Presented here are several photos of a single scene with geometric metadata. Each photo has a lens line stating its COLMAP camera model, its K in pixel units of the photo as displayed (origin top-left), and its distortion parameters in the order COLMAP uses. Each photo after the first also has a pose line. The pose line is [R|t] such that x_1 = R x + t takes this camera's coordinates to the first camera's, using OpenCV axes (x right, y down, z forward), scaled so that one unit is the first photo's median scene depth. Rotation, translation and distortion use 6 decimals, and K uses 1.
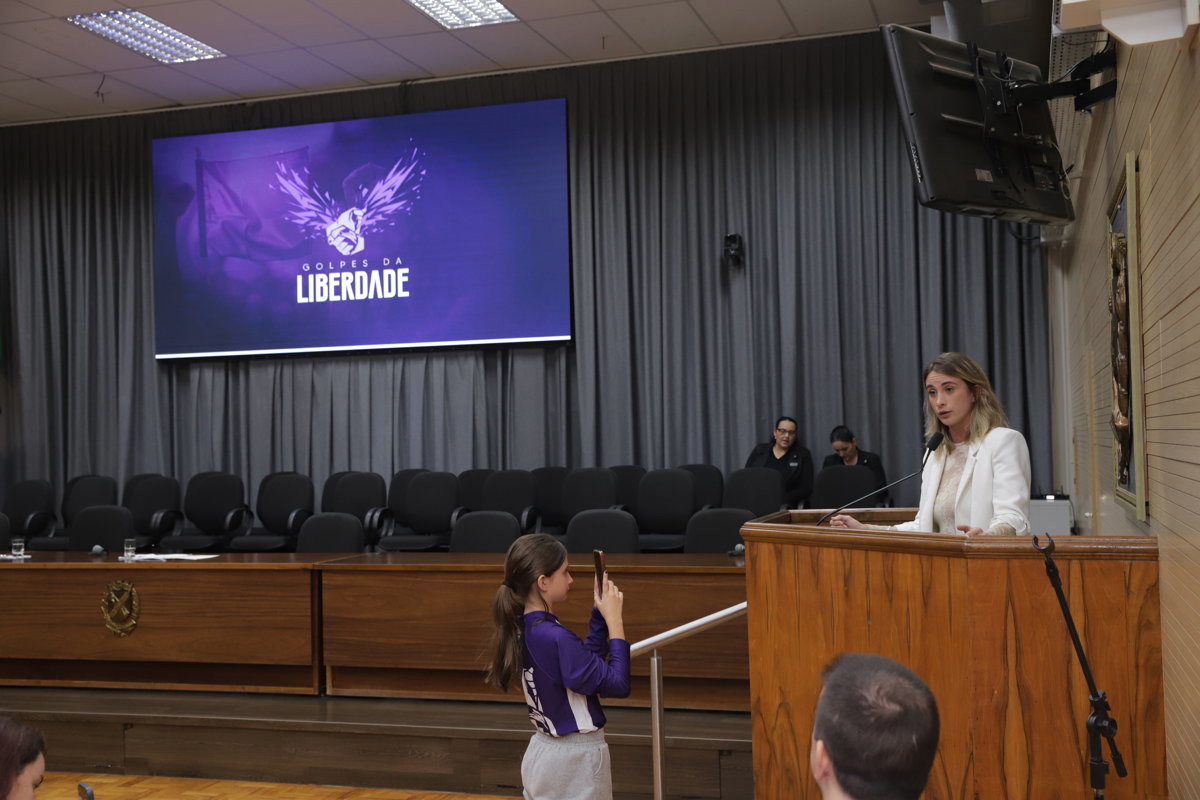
lens RADIAL K [[1336.5, 0, 600.0], [0, 1336.5, 400.0], [0, 0, 1]] dist [0.001923, 0.150487]
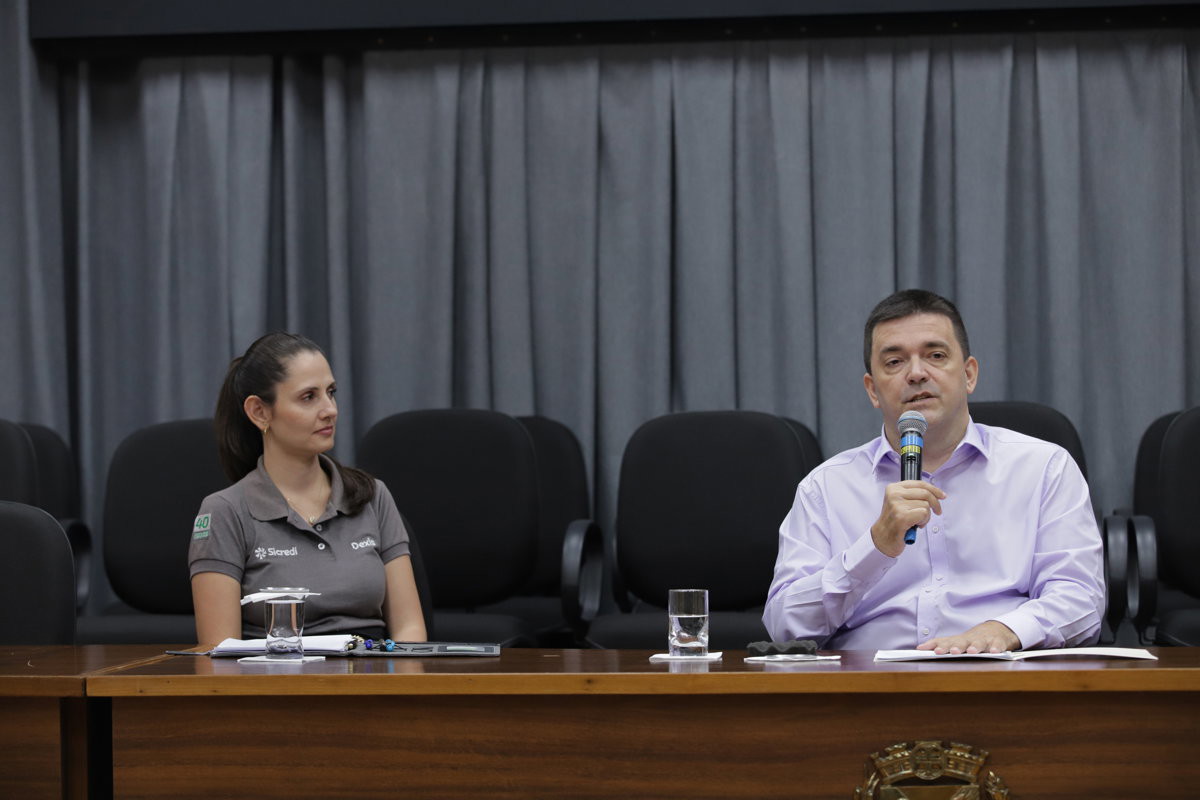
lens RADIAL K [[3289.8, 0, 600.0], [0, 3289.8, 400.0], [0, 0, 1]] dist [-0.021667, 0.438423]
pose [[0.983839, 0.015533, 0.178379, -0.400851], [-0.015434, 0.999879, -0.001943, 0.058572], [-0.178388, -0.000841, 0.983960, 0.304575]]
